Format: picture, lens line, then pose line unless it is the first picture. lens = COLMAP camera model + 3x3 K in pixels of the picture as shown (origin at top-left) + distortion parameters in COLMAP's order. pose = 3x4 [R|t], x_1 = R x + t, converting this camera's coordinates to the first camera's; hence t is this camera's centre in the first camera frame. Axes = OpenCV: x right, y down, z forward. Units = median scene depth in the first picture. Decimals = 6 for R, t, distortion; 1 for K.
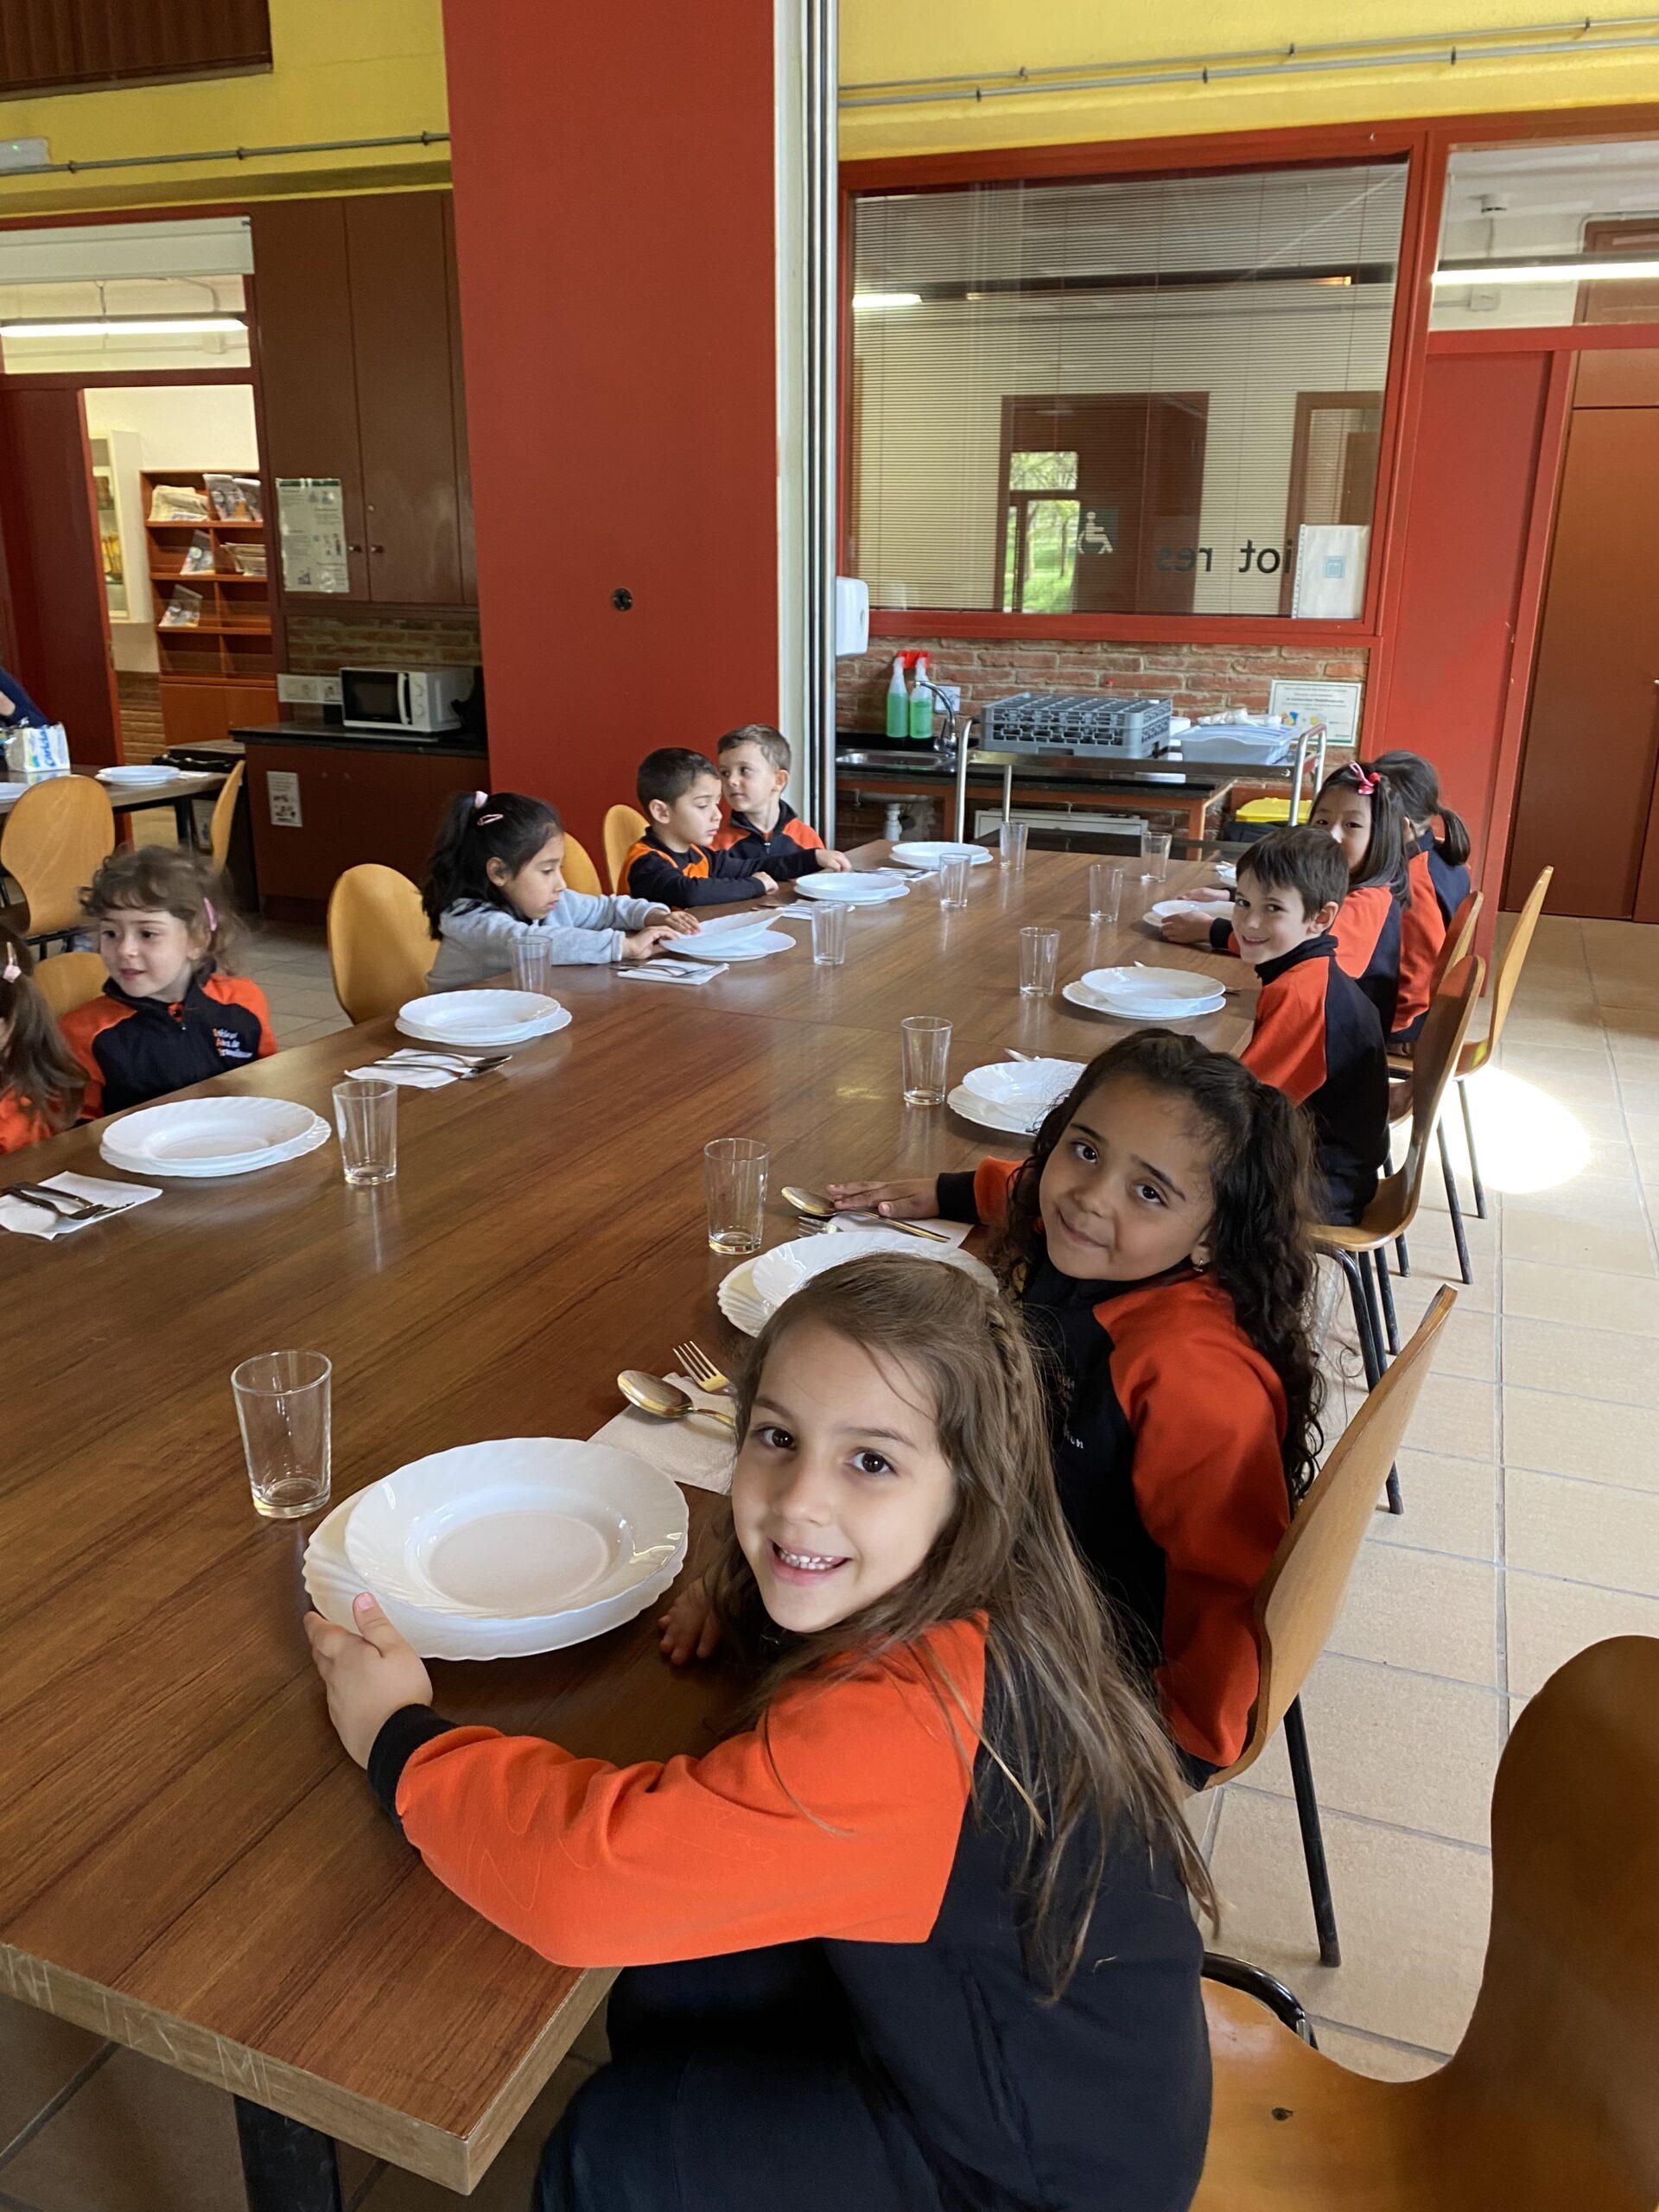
lens RADIAL K [[1690.5, 0, 822.9], [0, 1690.5, 1109.6], [0, 0, 1]] dist [0.001169, 0.000232]
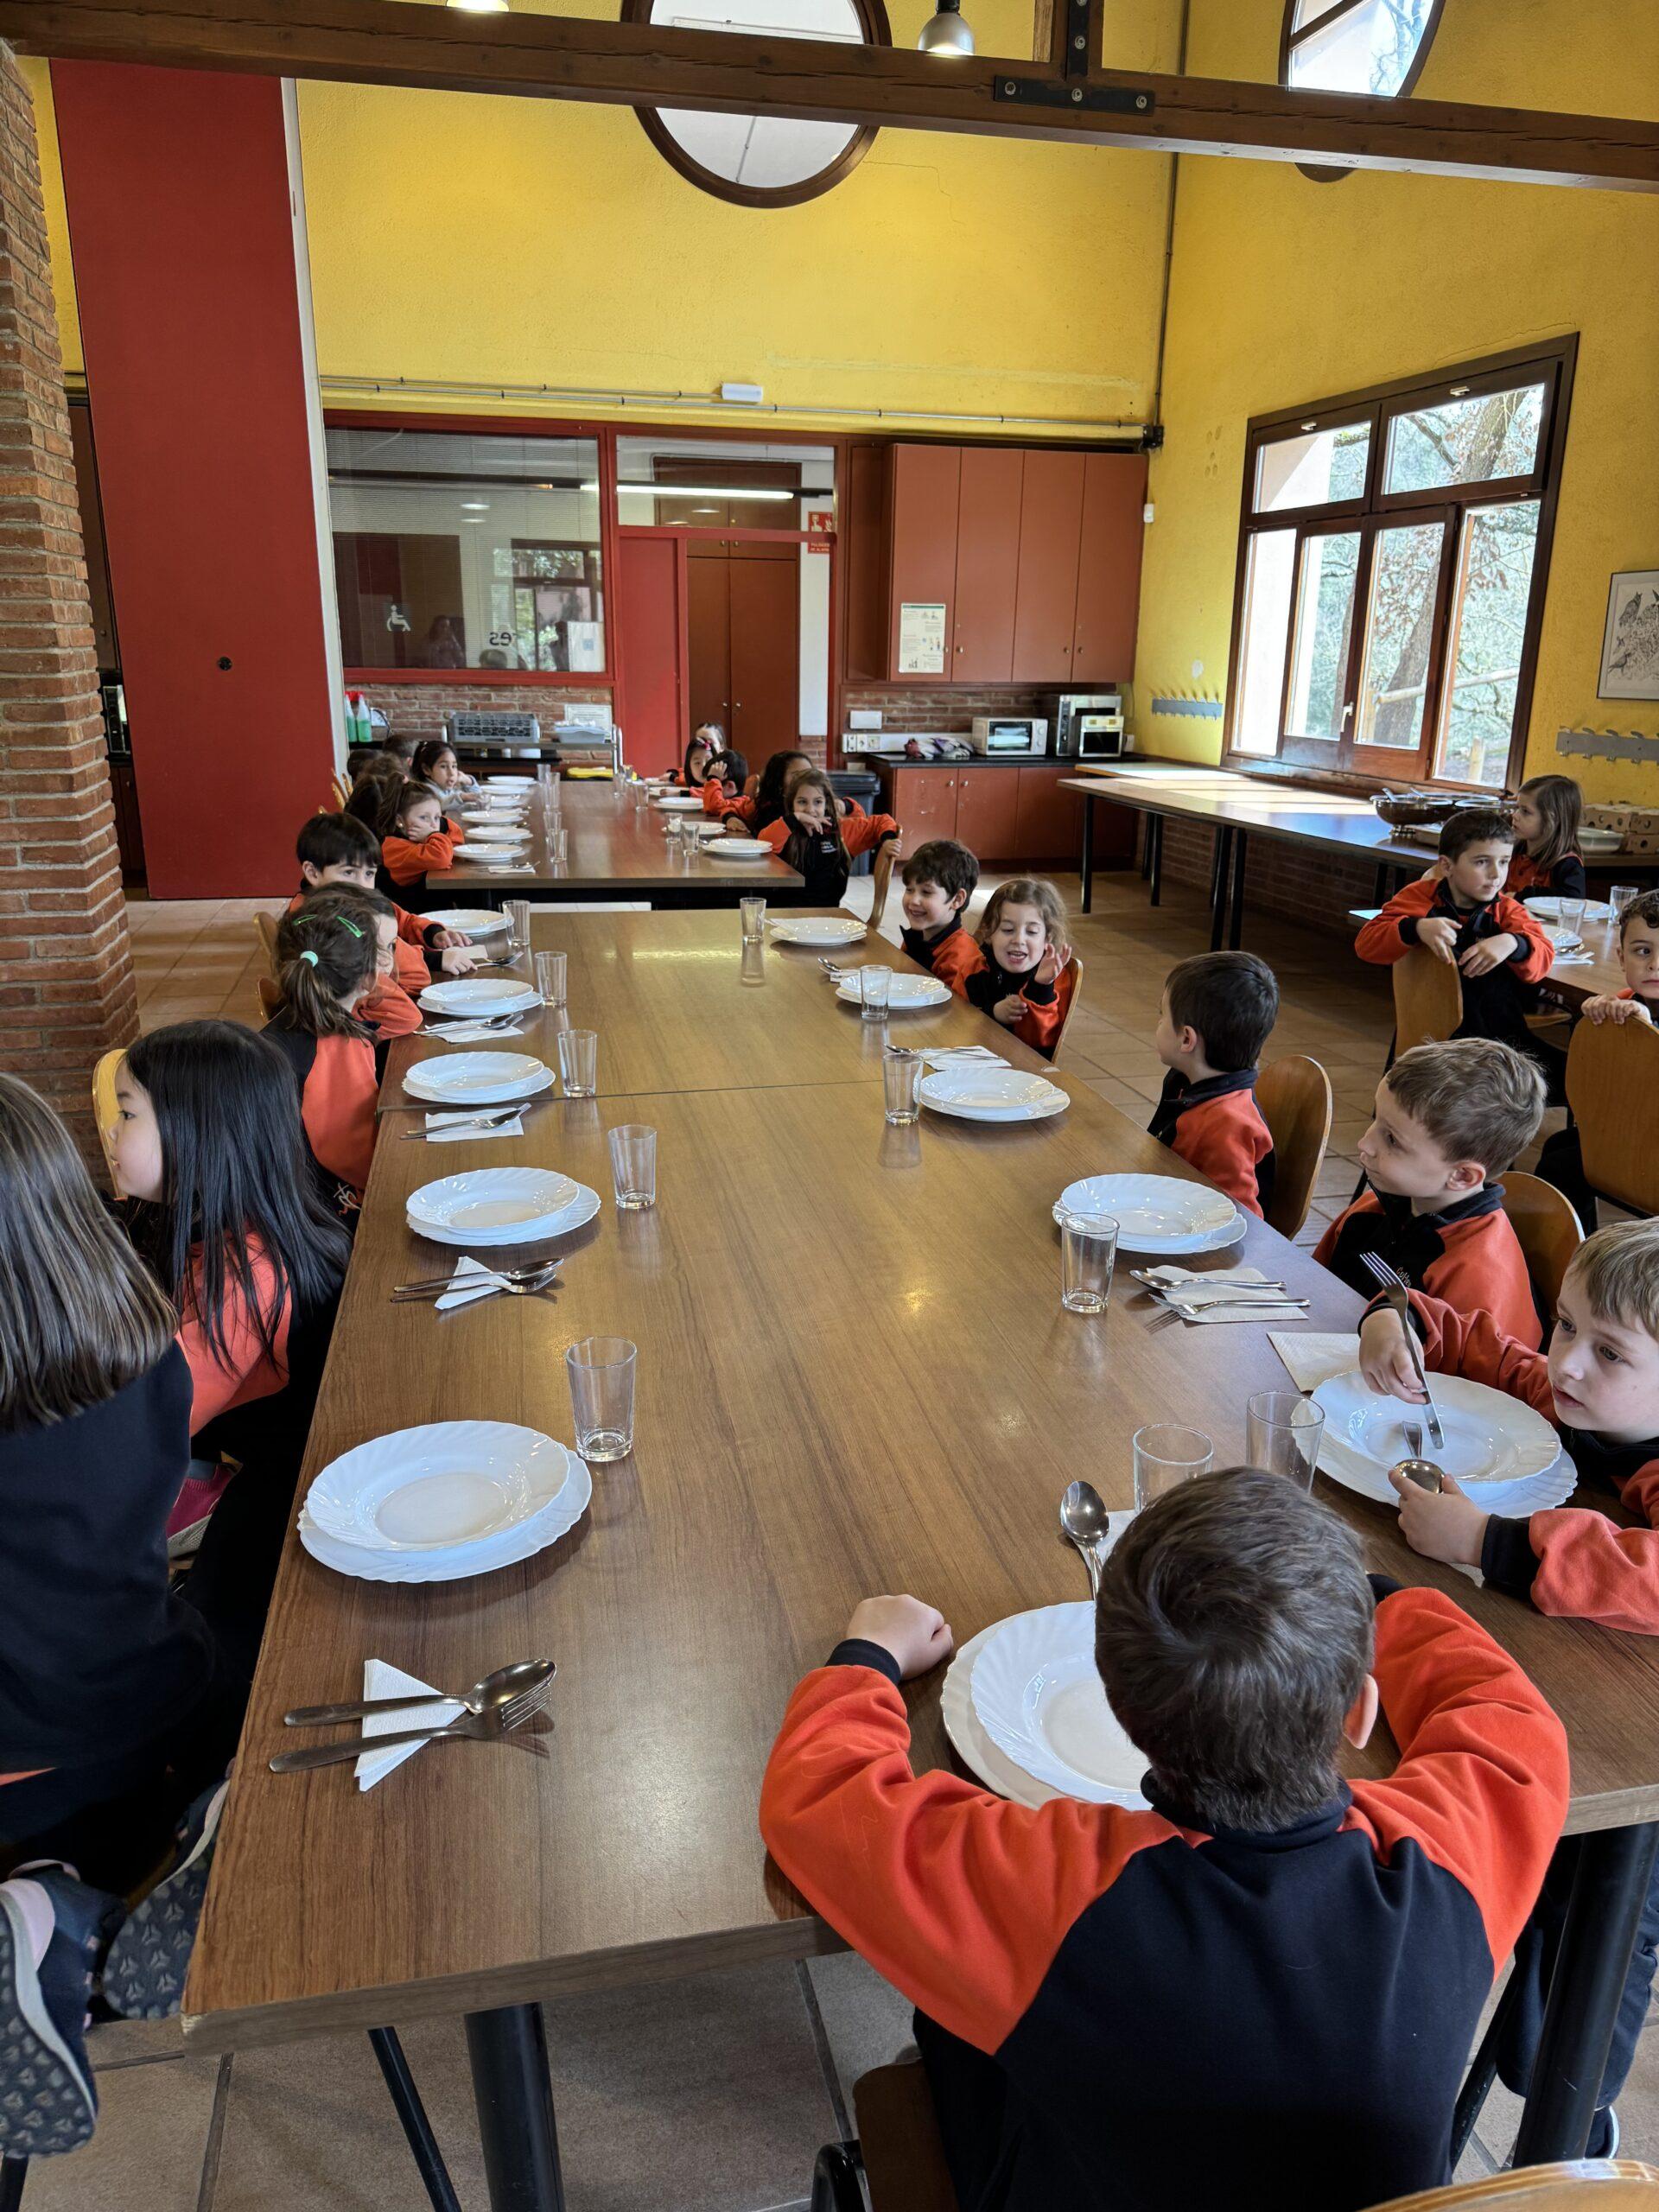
lens RADIAL K [[1549.3, 0, 828.5], [0, 1549.3, 1107.7], [0, 0, 1]] dist [-0.046213, -0.002382]
pose [[0.833590, -0.148442, 0.532065, -0.470600], [0.150439, 0.987814, 0.039899, 0.164283], [-0.531504, 0.046784, 0.845763, -0.583226]]
